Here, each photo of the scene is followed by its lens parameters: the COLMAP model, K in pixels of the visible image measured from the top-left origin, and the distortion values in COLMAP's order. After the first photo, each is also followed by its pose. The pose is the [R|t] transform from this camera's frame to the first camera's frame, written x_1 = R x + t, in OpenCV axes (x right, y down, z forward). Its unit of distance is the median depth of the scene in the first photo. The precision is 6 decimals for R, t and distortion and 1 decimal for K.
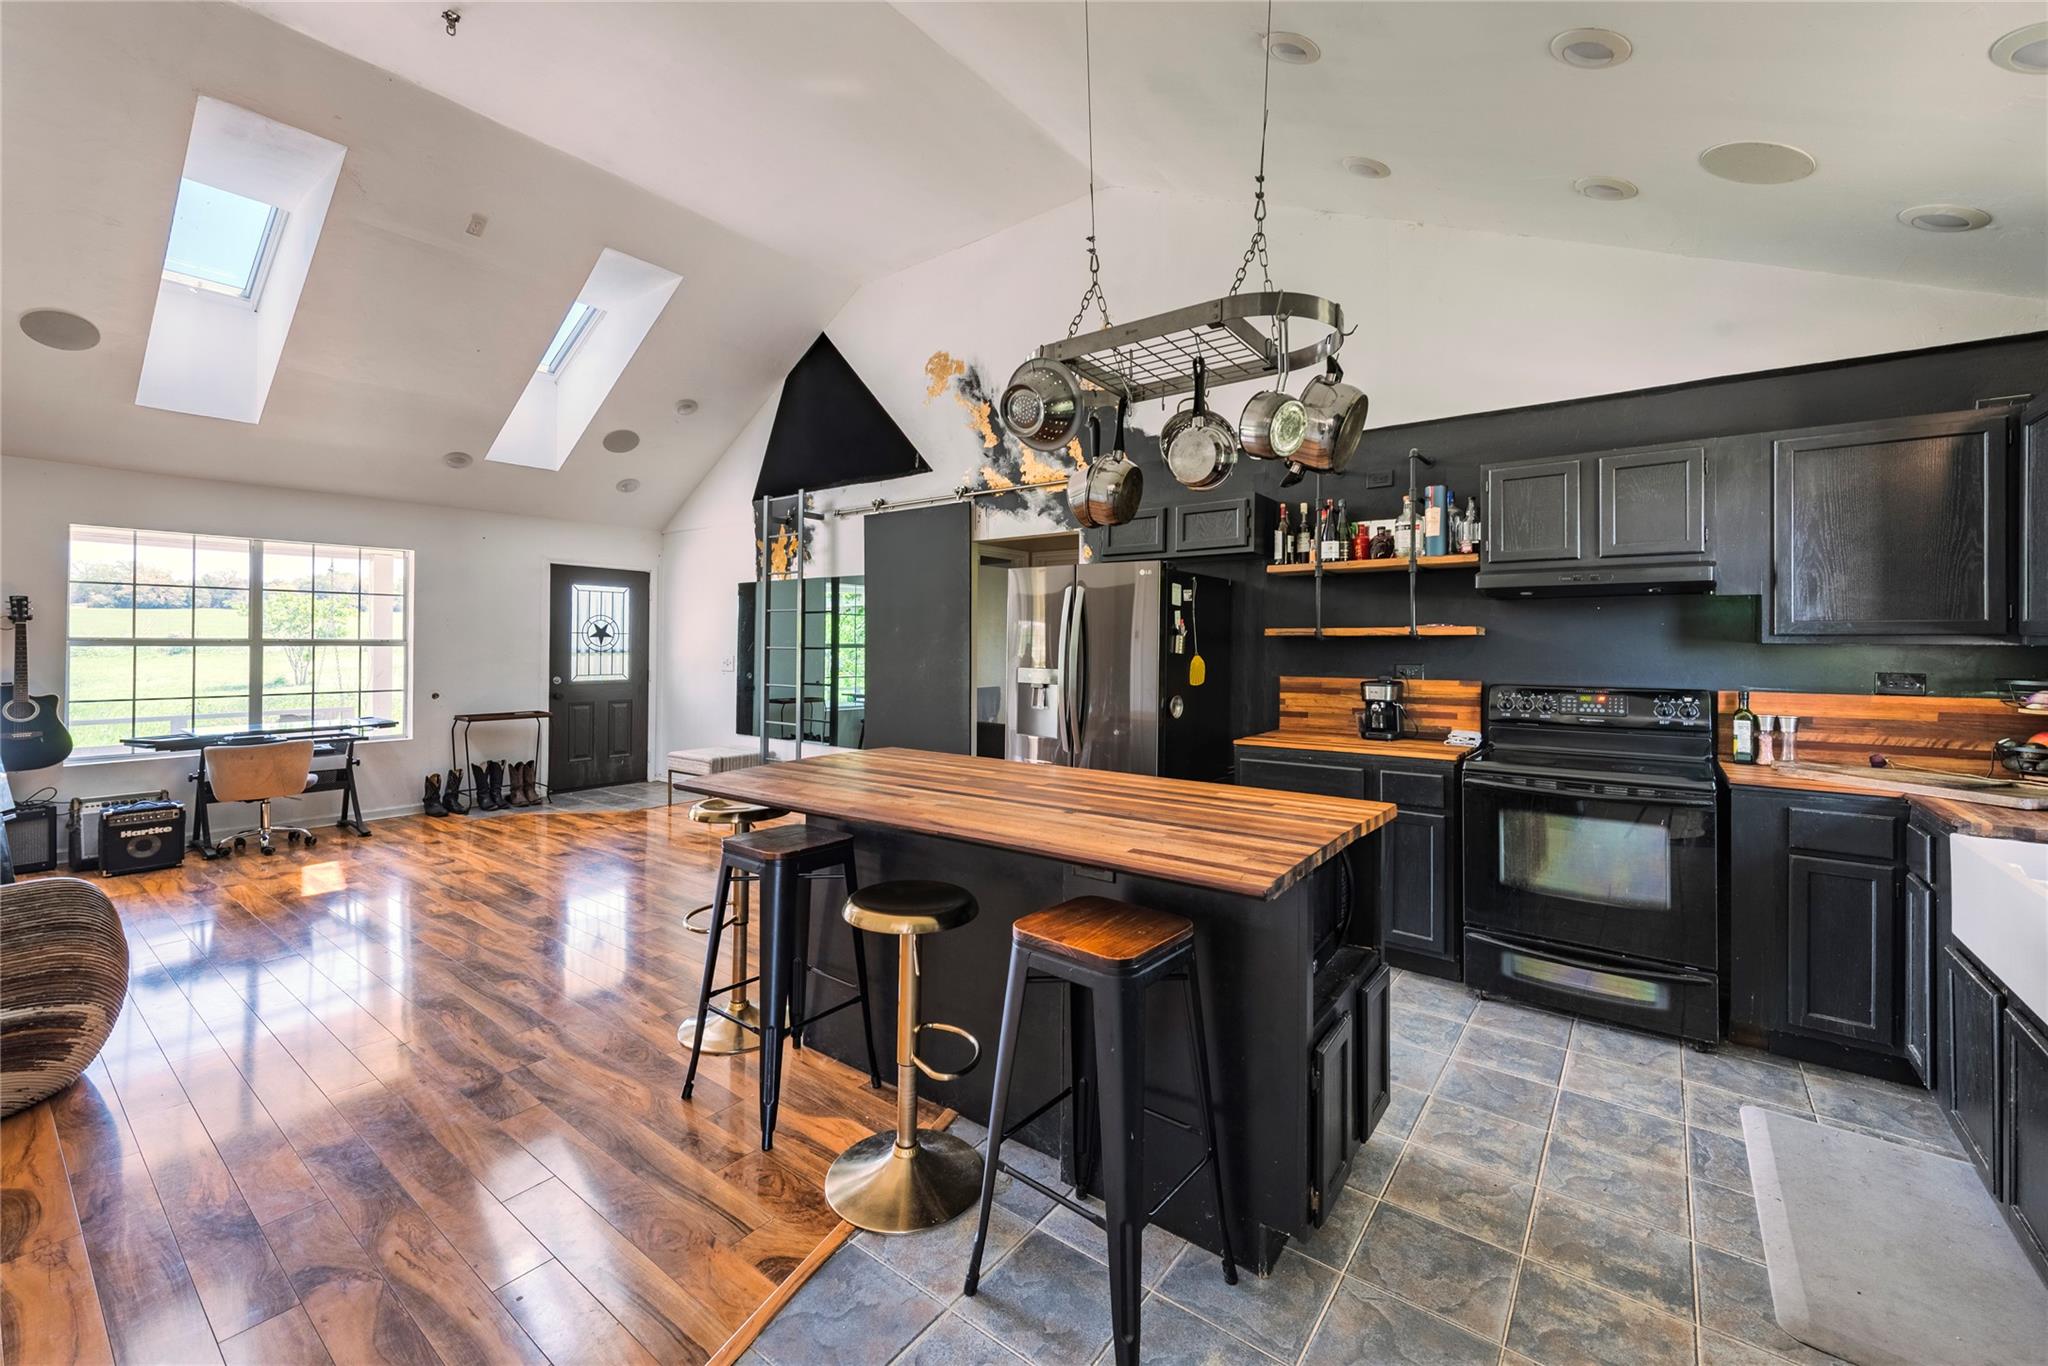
lens RADIAL K [[823.2, 0, 1019.0], [0, 823.2, 638.7], [0, 0, 1]] dist [0.009570, -0.001421]
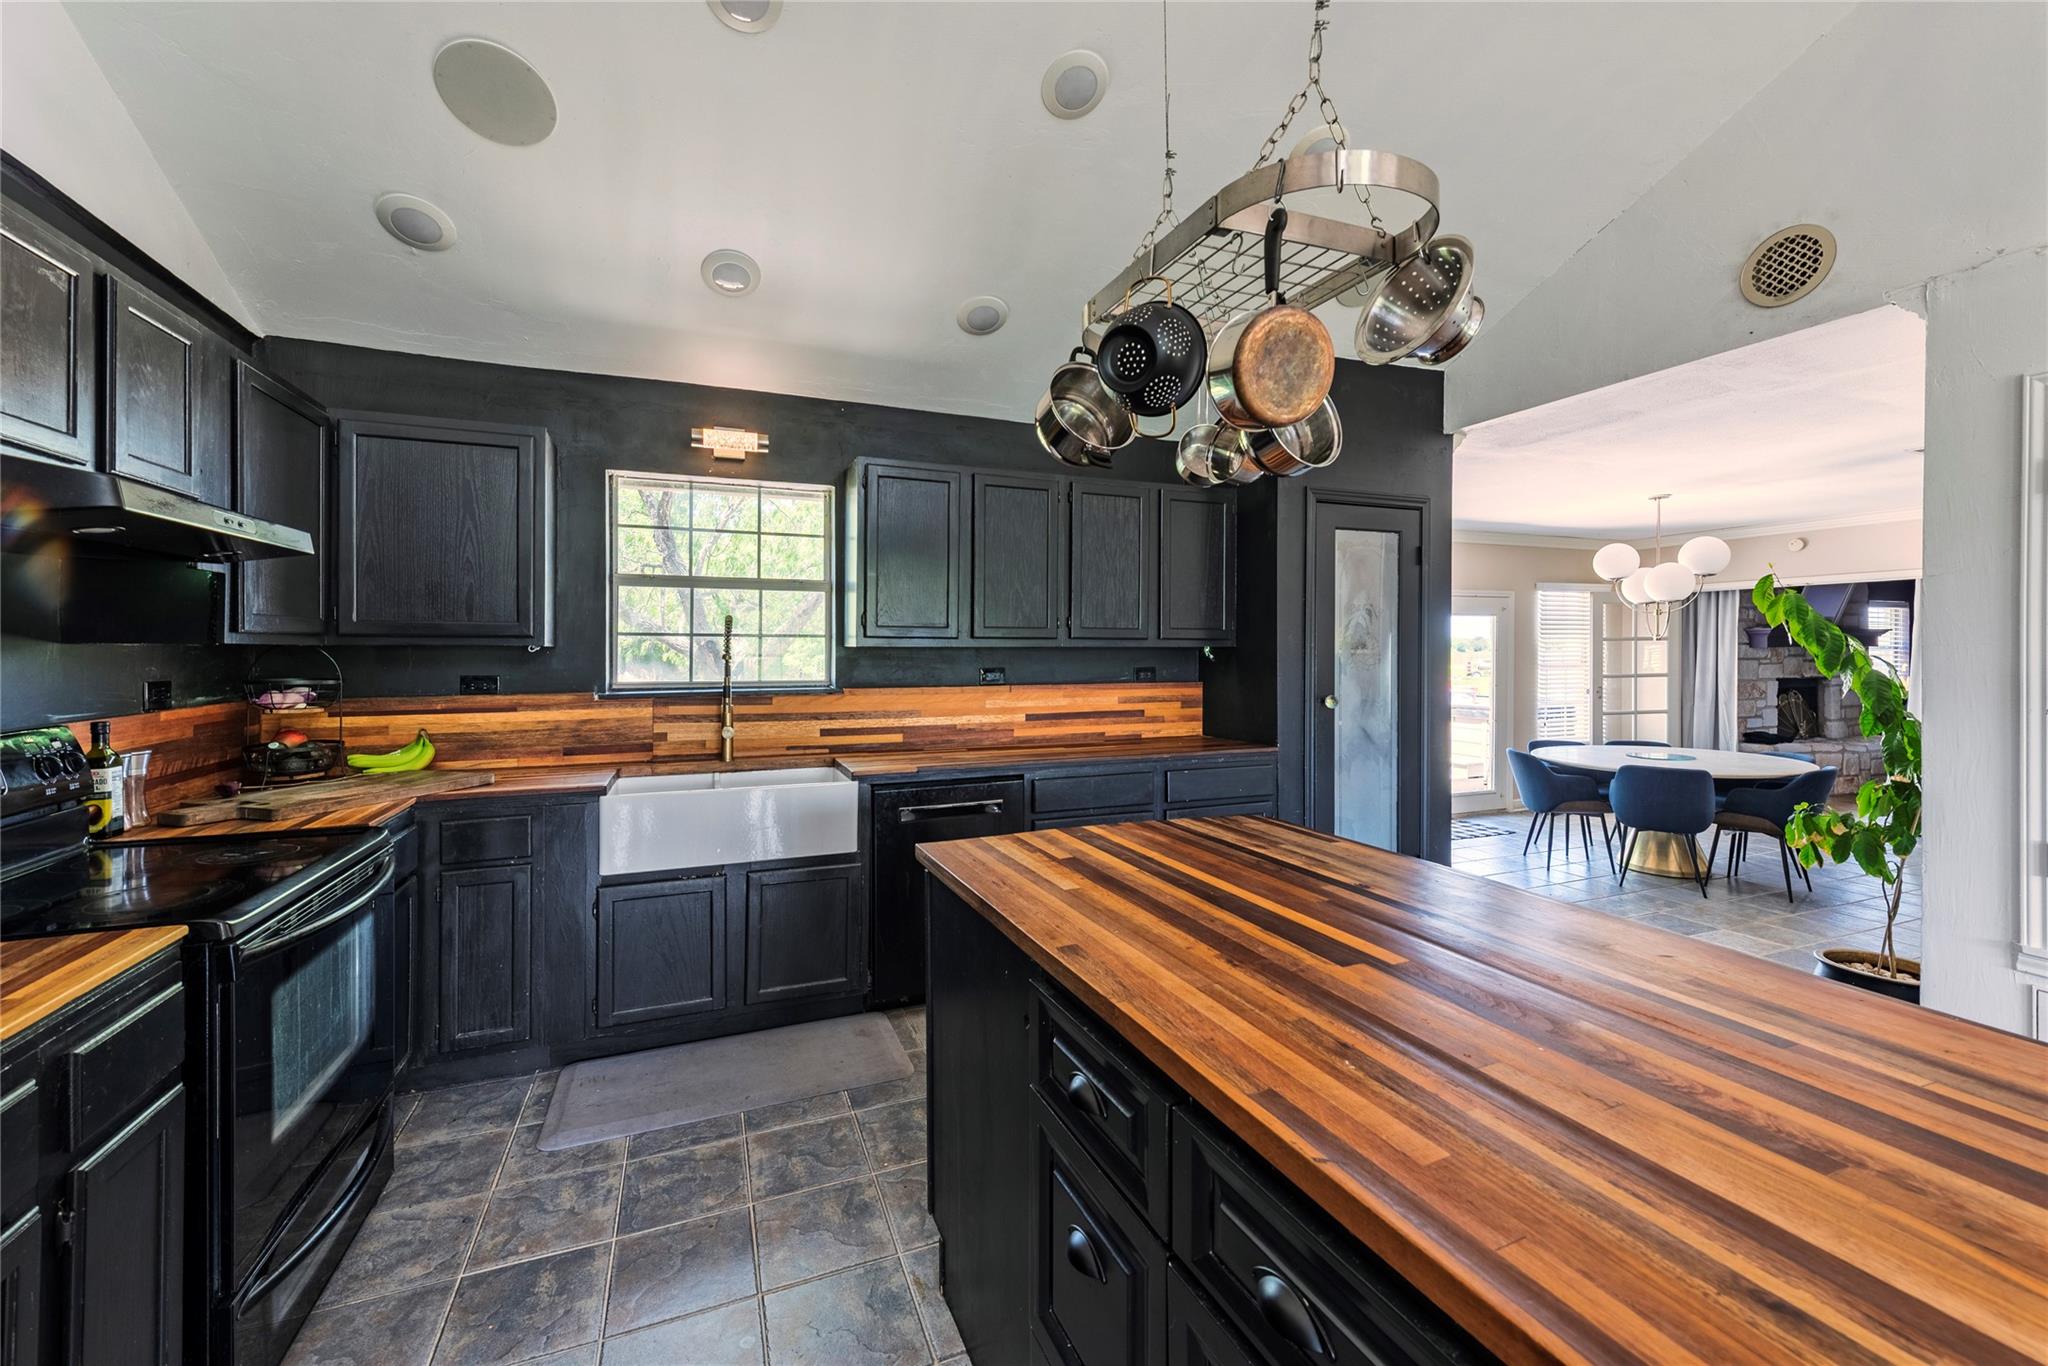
lens RADIAL K [[823.2, 0, 1022.3], [0, 823.2, 646.7], [0, 0, 1]] dist [0.009570, -0.001421]
pose [[-0.861500, -0.007782, 0.507699, -0.038566], [-0.008959, 0.999960, 0.000125, 0.002411], [-0.507679, -0.004440, -0.861535, 1.350191]]
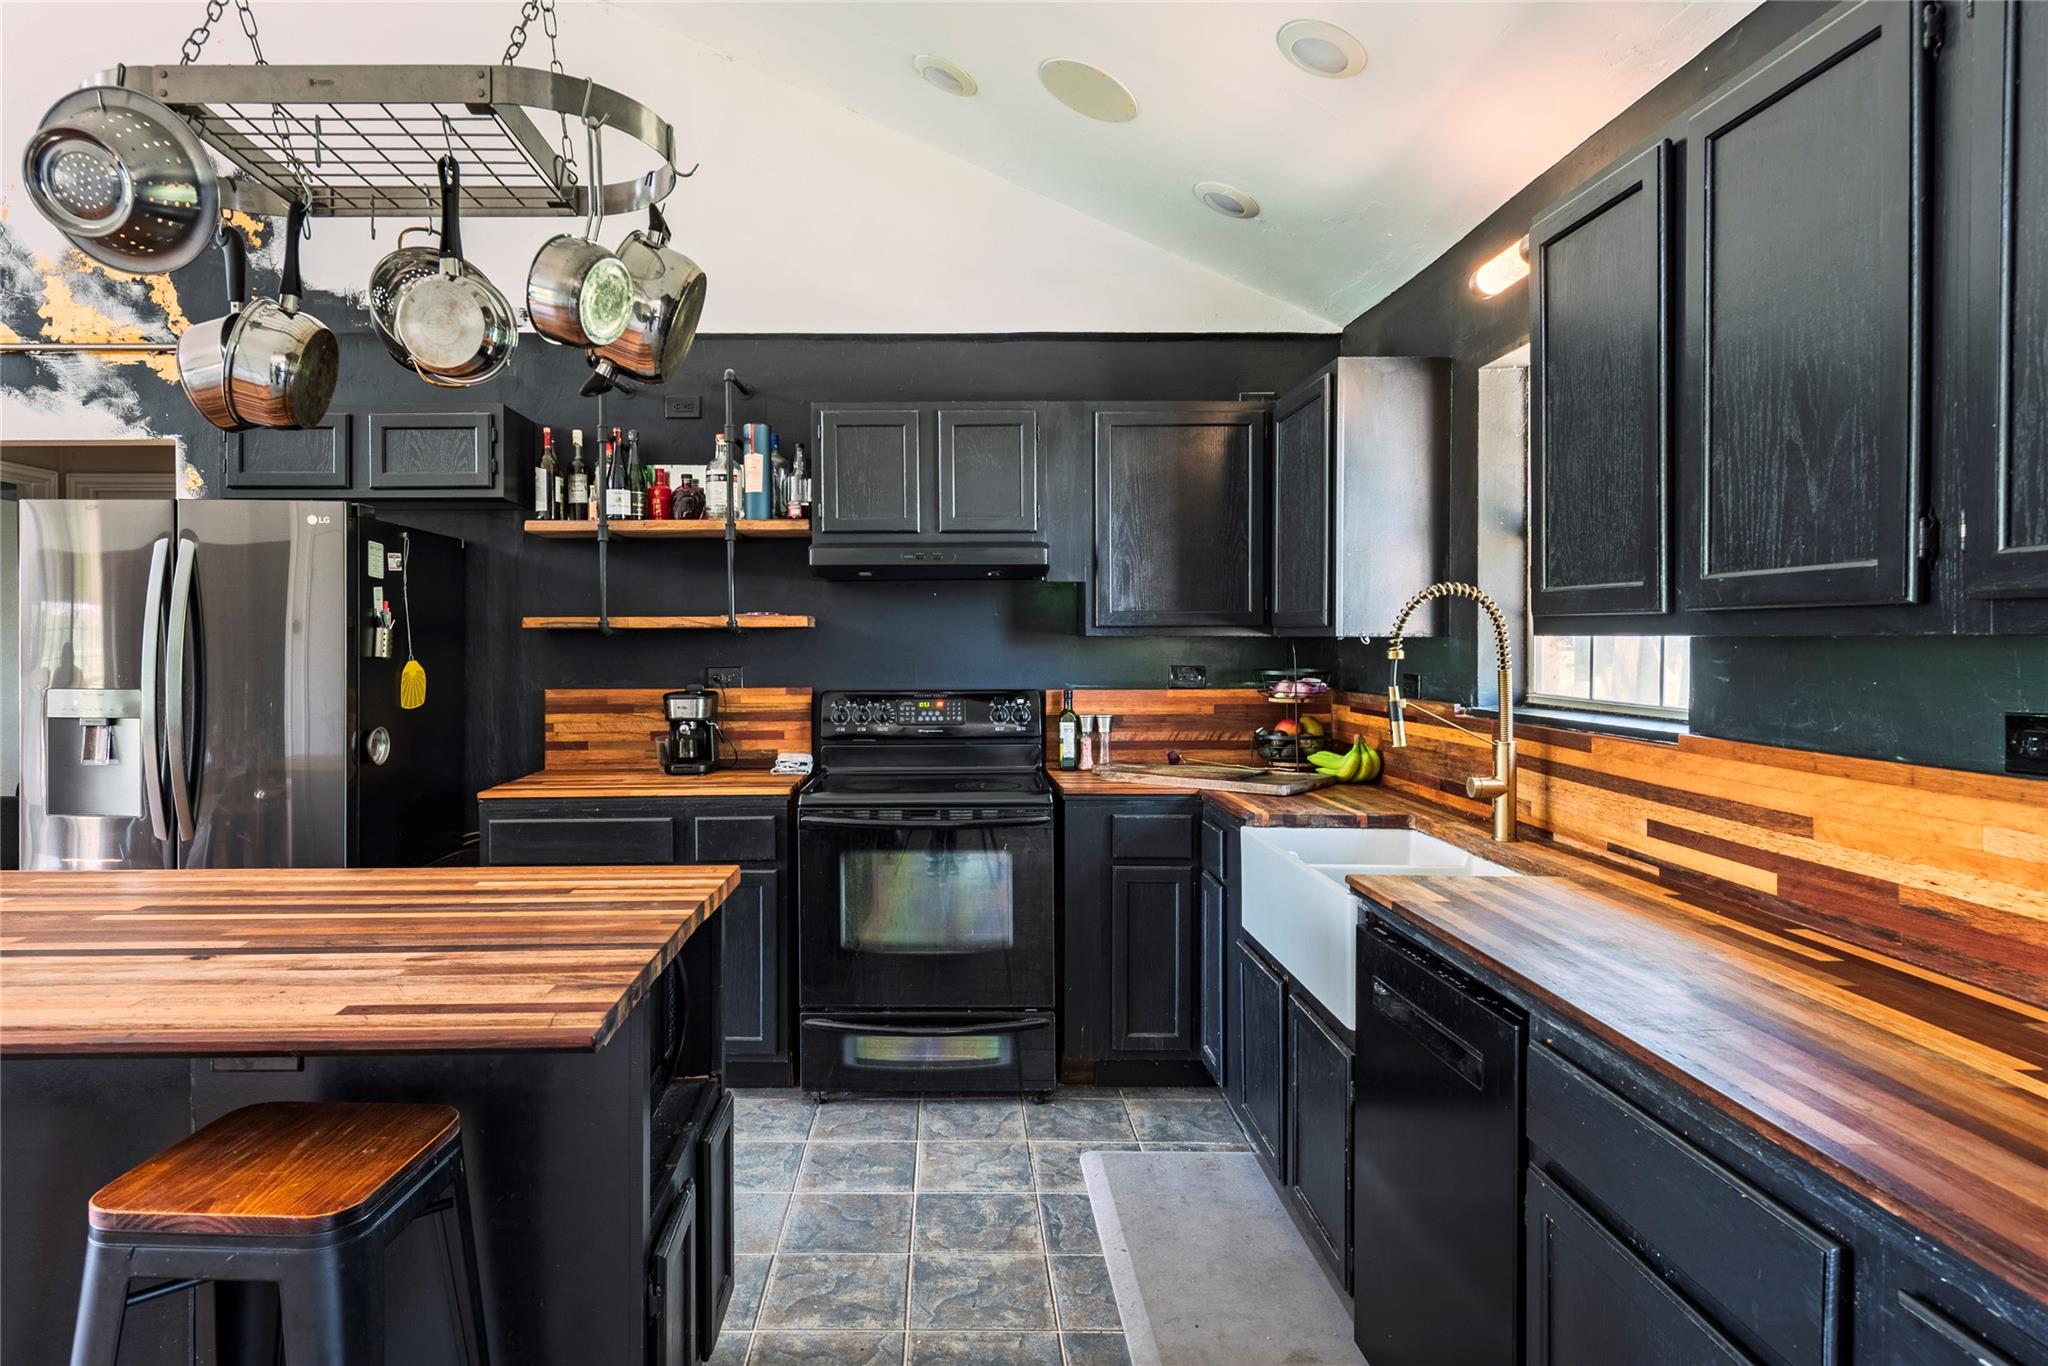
lens RADIAL K [[1196.8, 0, 936.6], [0, 1196.8, 658.1], [0, 0, 1]] dist [0.022920, -0.014562]
pose [[0.796676, -0.016421, 0.604183, -0.021560], [0.003381, 0.999736, 0.022713, -0.000282], [-0.604397, -0.016052, 0.796521, 0.065658]]
